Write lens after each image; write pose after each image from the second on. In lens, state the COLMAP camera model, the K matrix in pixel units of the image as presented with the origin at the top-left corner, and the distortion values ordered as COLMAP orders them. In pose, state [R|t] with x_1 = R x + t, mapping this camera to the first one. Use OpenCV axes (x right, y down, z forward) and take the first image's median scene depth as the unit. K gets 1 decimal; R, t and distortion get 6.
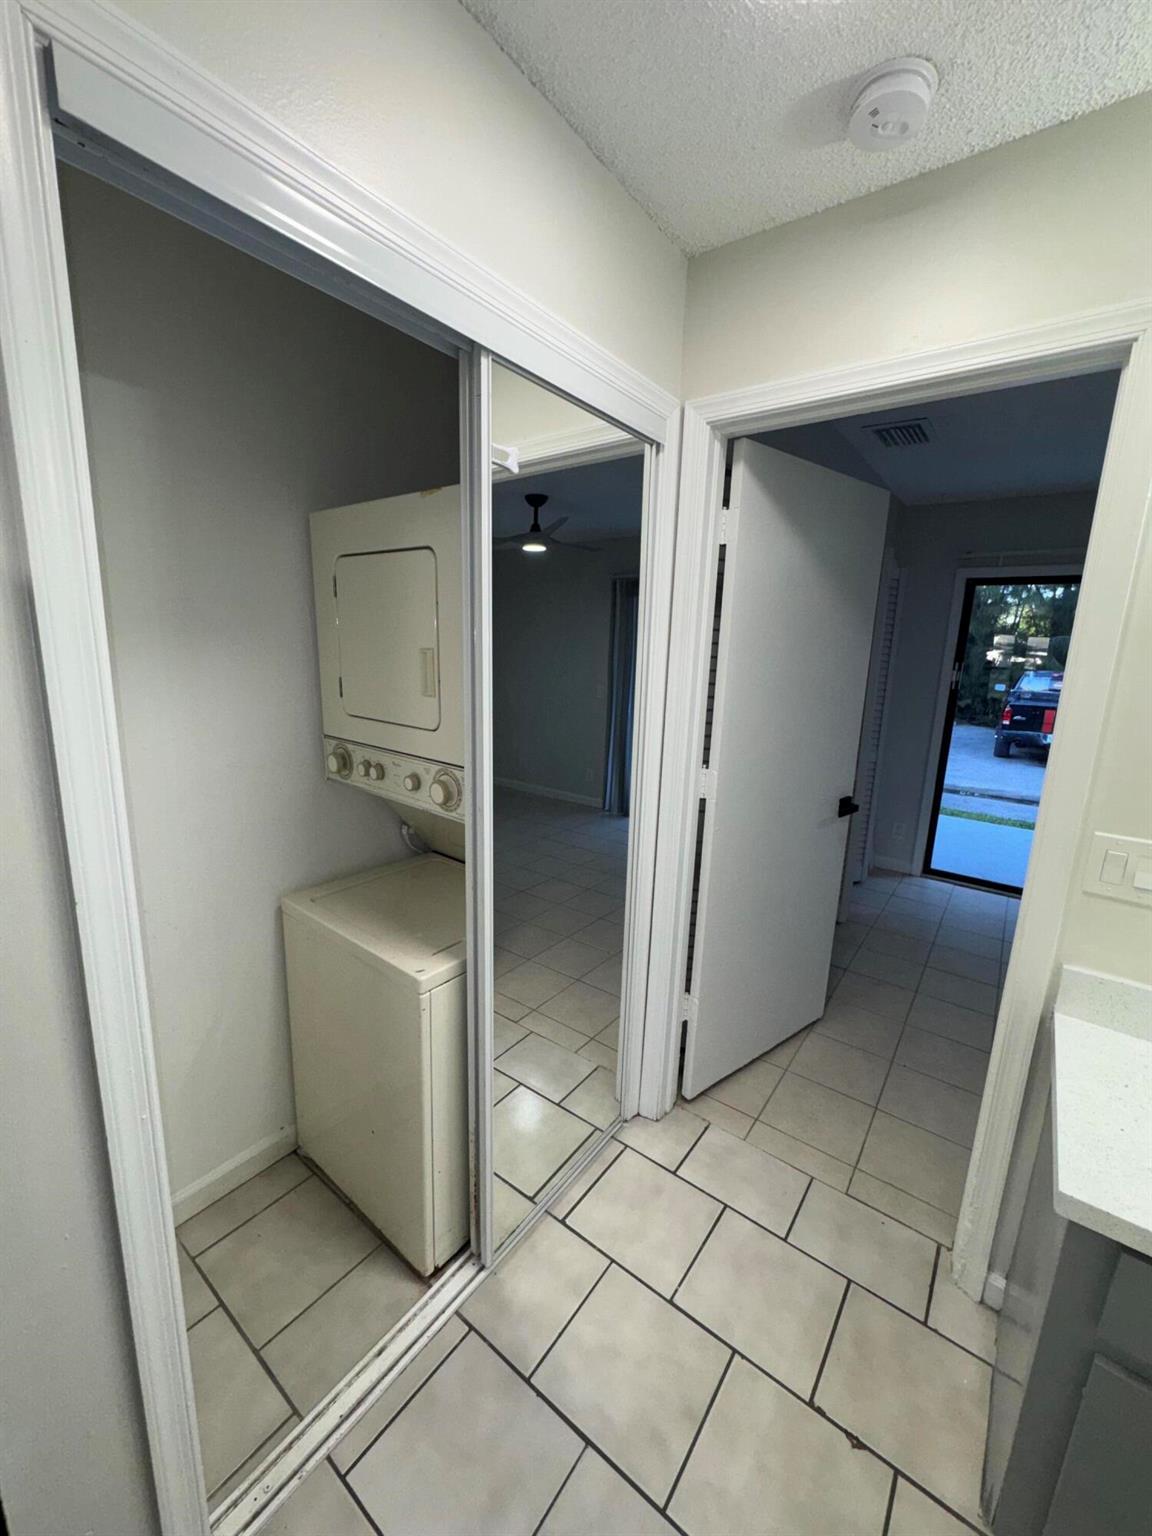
lens RADIAL K [[613.7, 0, 577.1], [0, 613.7, 765.8], [0, 0, 1]] dist [-0.002786, 0.000004]
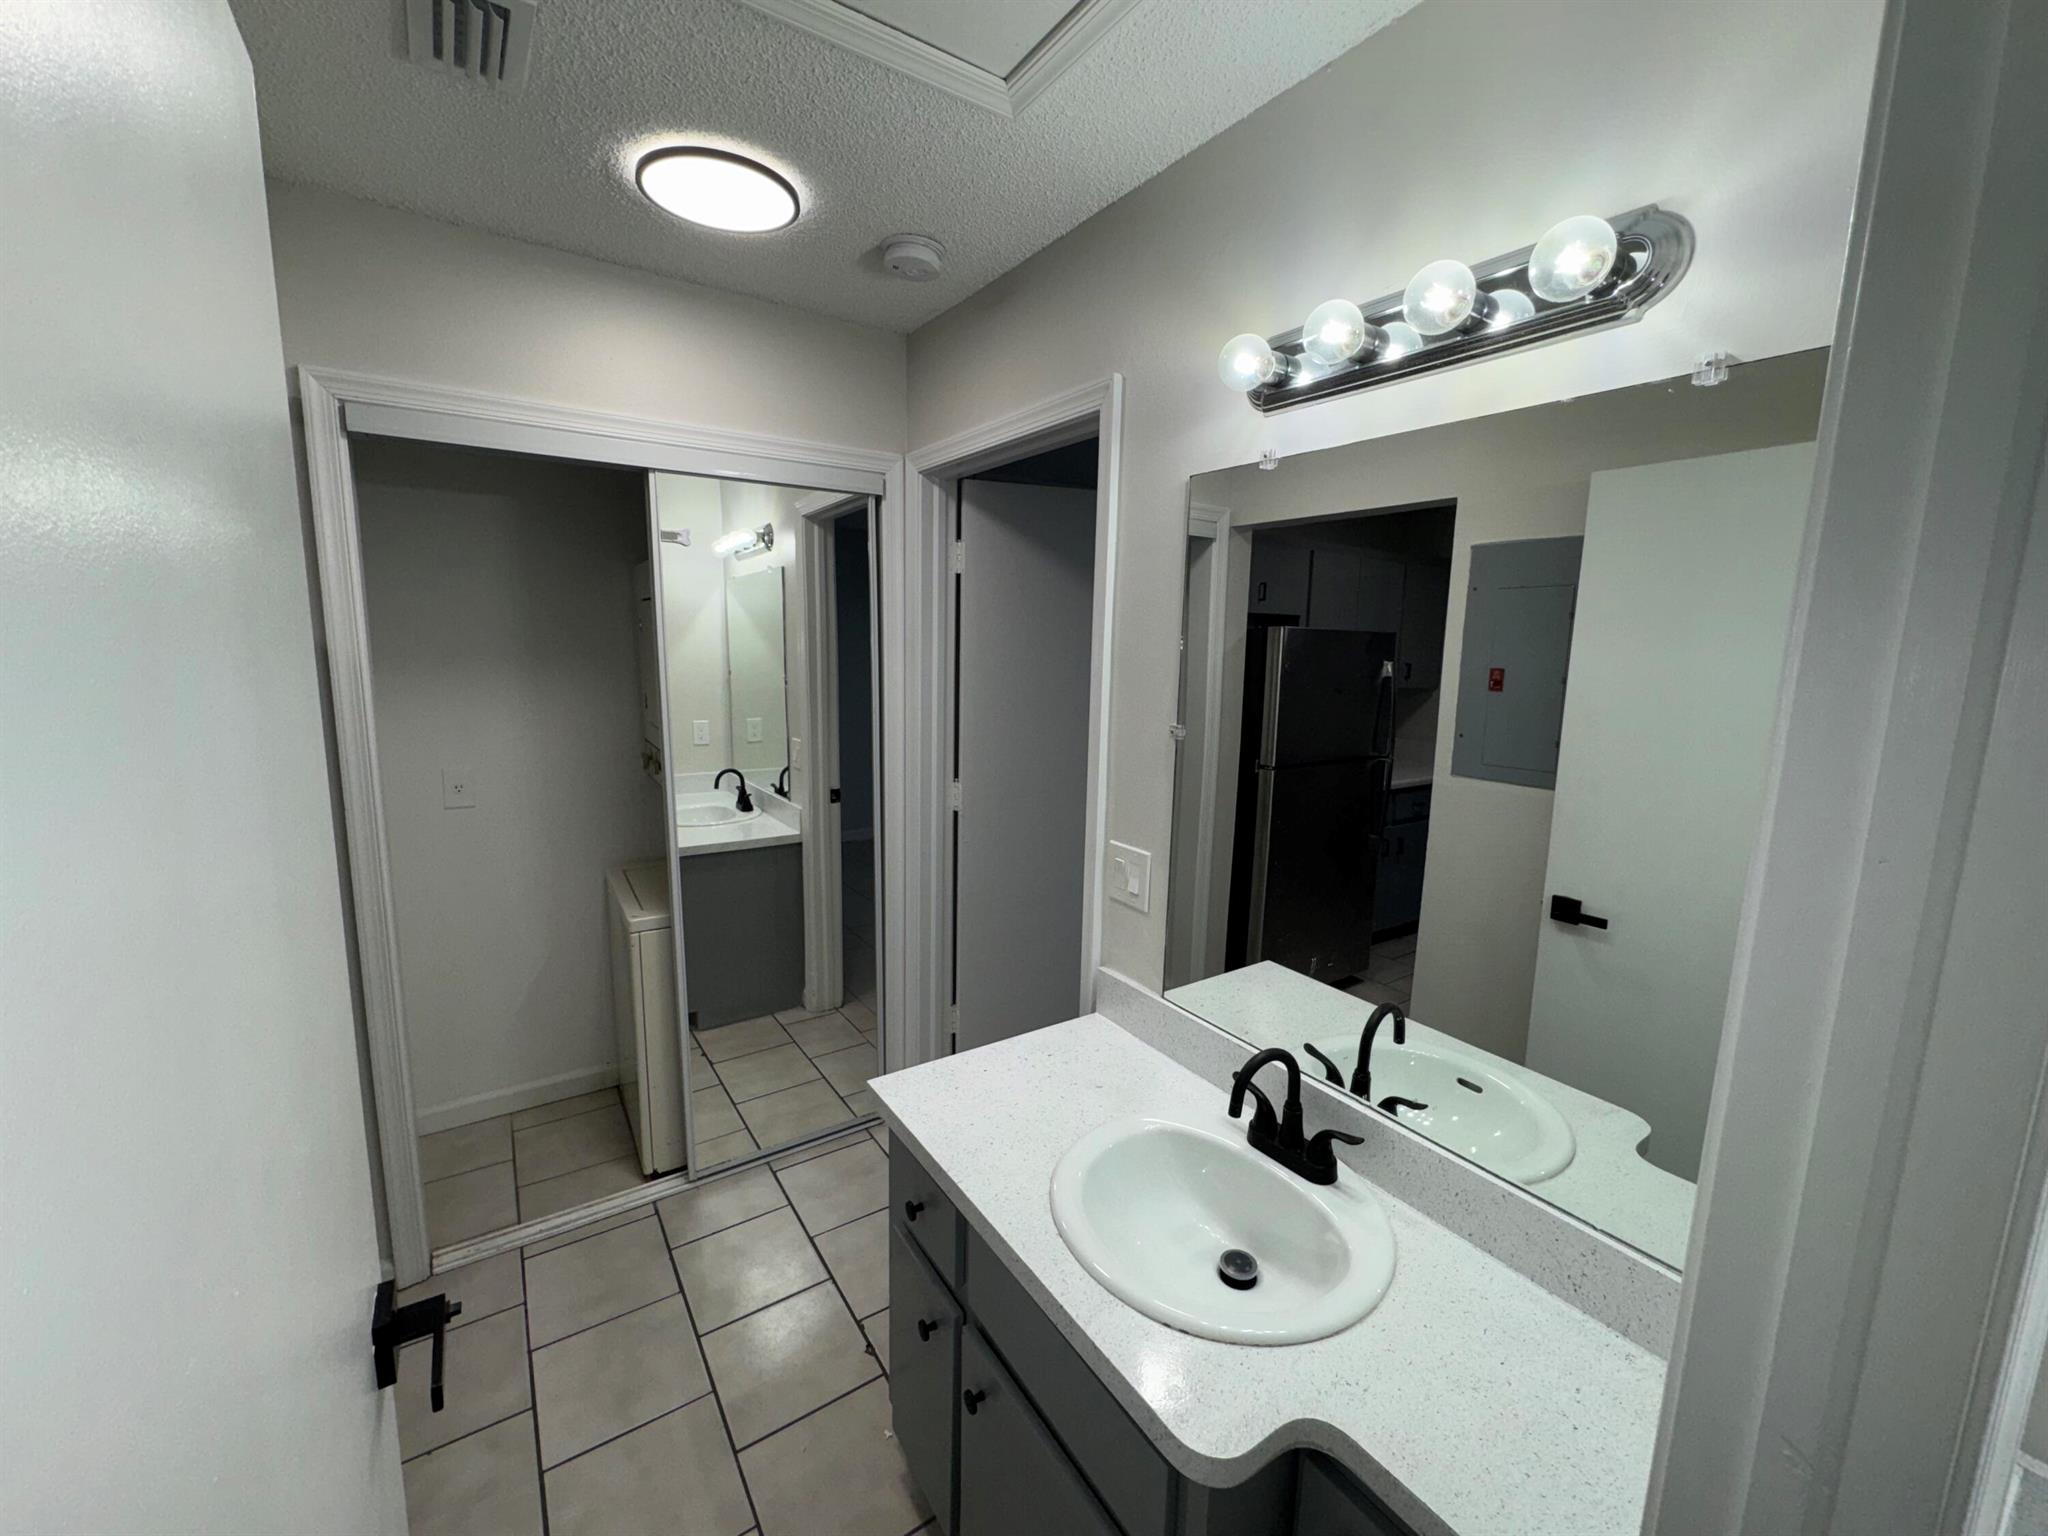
lens RADIAL K [[818.3, 0, 1015.1], [0, 818.3, 766.9], [0, 0, 1]] dist [-0.002786, 0.000004]
pose [[0.944614, 0.040257, -0.325706, 1.069271], [-0.056695, 0.997544, -0.041131, 0.043254], [0.323250, 0.057319, 0.944576, -0.403465]]
